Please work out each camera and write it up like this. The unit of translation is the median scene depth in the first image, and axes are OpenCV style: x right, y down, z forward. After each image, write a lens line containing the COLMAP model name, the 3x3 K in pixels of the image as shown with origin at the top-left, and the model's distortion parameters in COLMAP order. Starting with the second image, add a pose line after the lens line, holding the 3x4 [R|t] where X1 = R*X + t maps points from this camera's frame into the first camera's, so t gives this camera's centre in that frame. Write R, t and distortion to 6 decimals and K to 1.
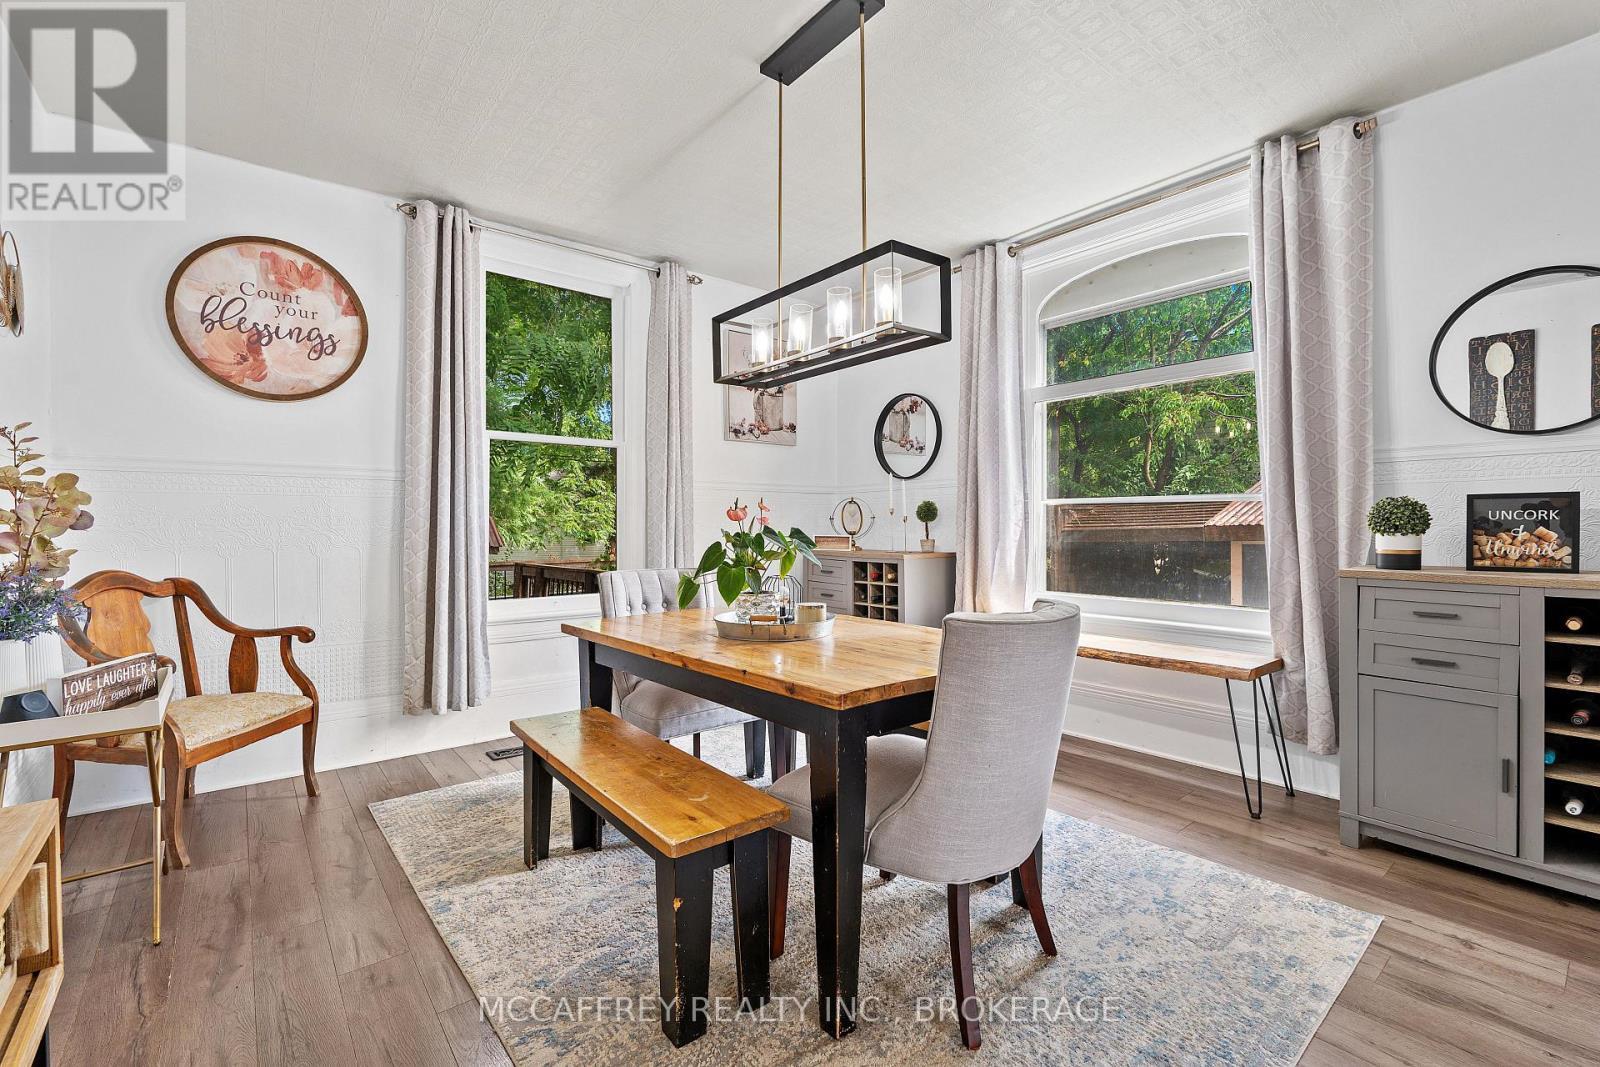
lens RADIAL K [[689.6, 0, 797.5], [0, 689.6, 529.6], [0, 0, 1]] dist [-0.003478, 0.000102]
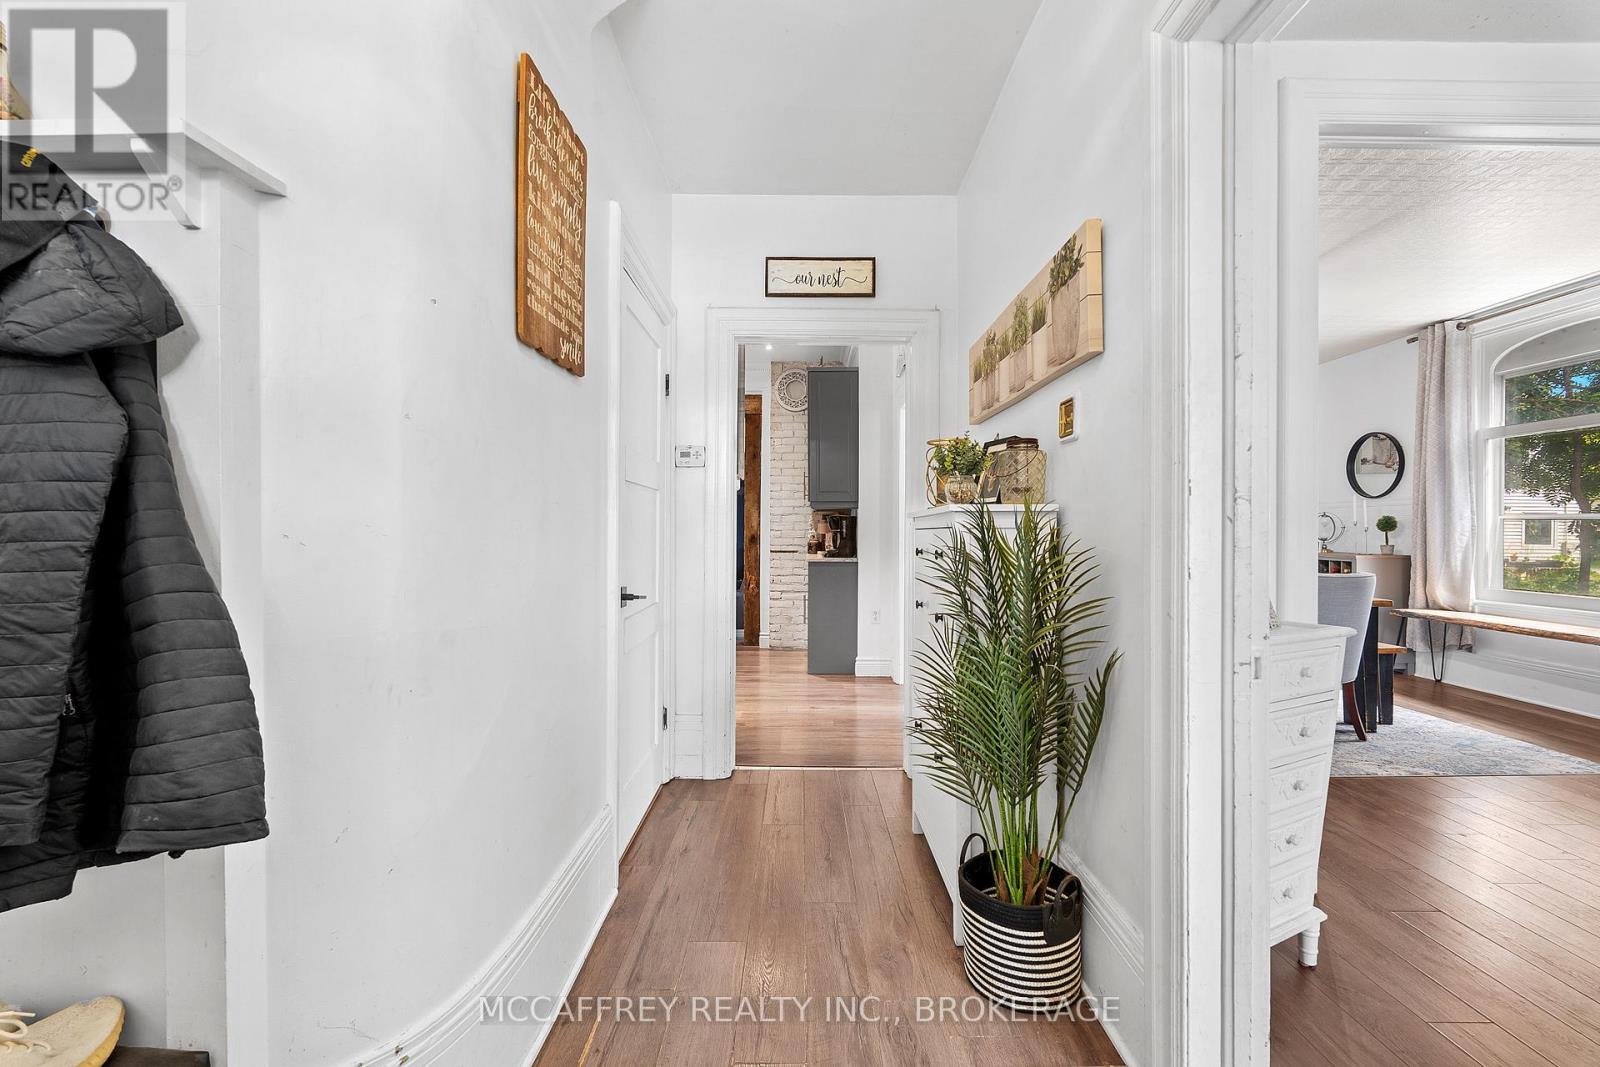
lens RADIAL K [[689.6, 0, 802.1], [0, 689.6, 525.0], [0, 0, 1]] dist [-0.003478, 0.000102]
pose [[0.778948, 0.006632, -0.627054, 0.157057], [-0.010686, 0.999939, -0.002698, -0.009441], [0.626998, 0.008803, 0.778971, -0.800863]]
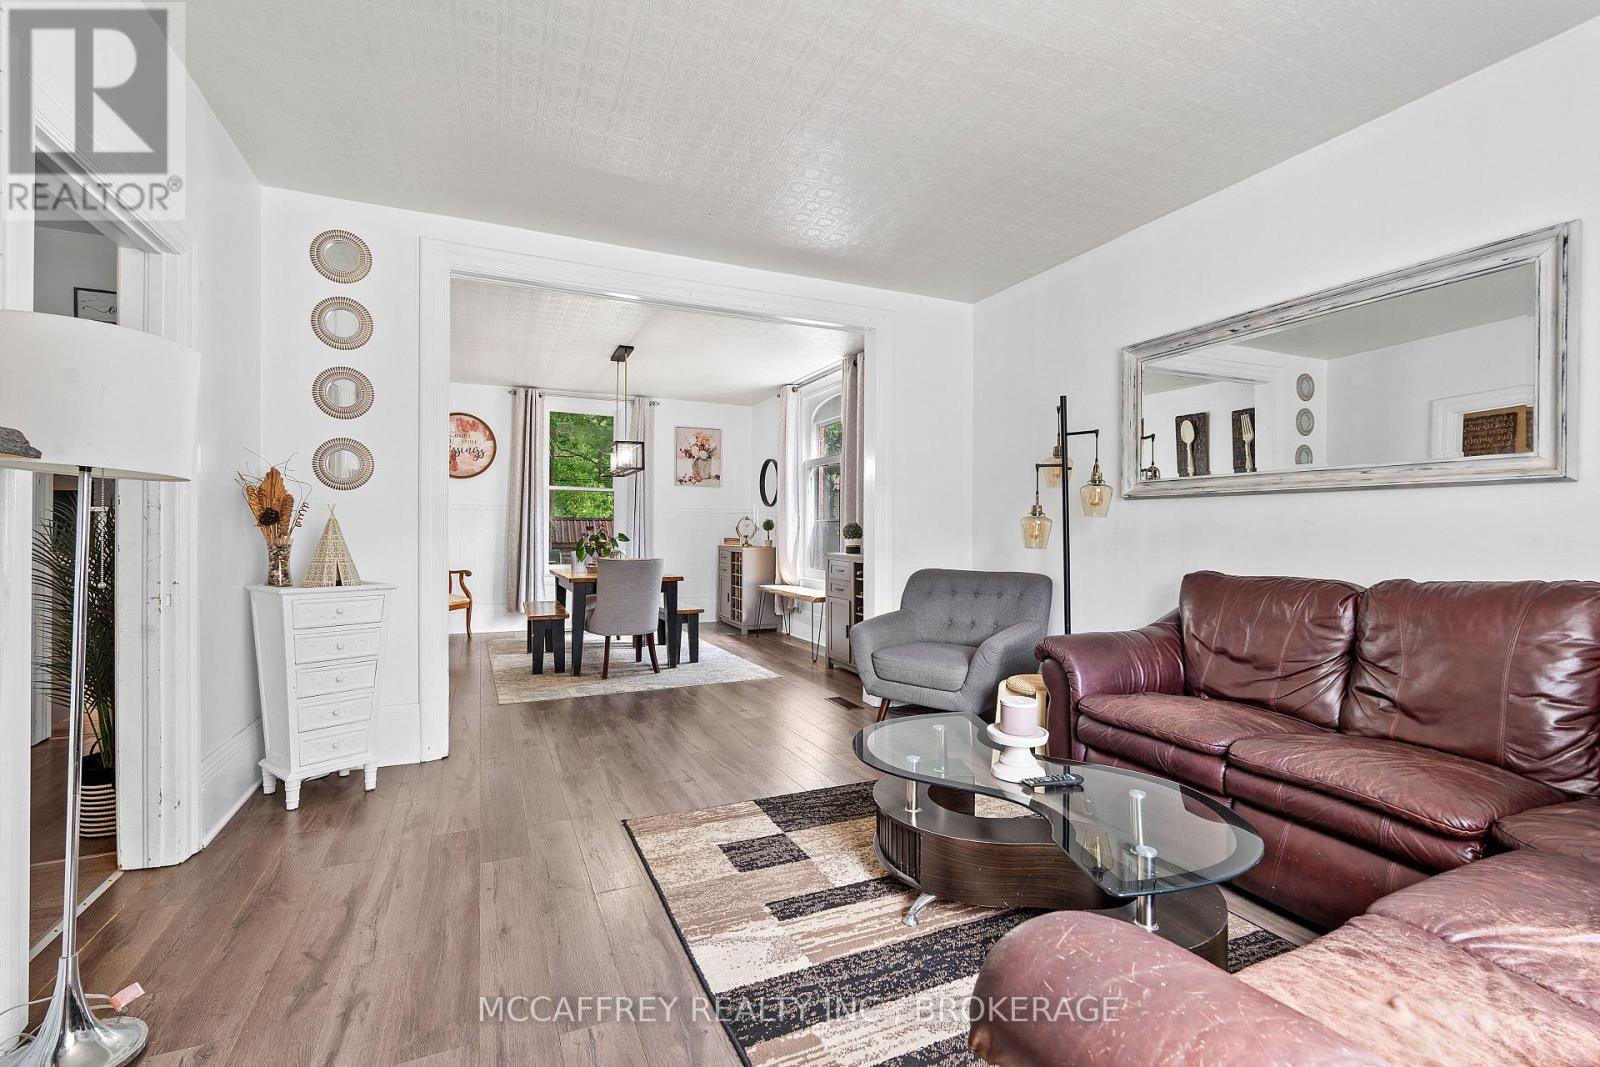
lens RADIAL K [[689.6, 0, 793.3], [0, 689.6, 530.4], [0, 0, 1]] dist [-0.003478, 0.000102]
pose [[0.968195, 0.009000, -0.250034, 0.790828], [-0.010201, 0.999942, -0.003507, -0.006471], [0.249988, 0.005946, 0.968231, -0.849930]]
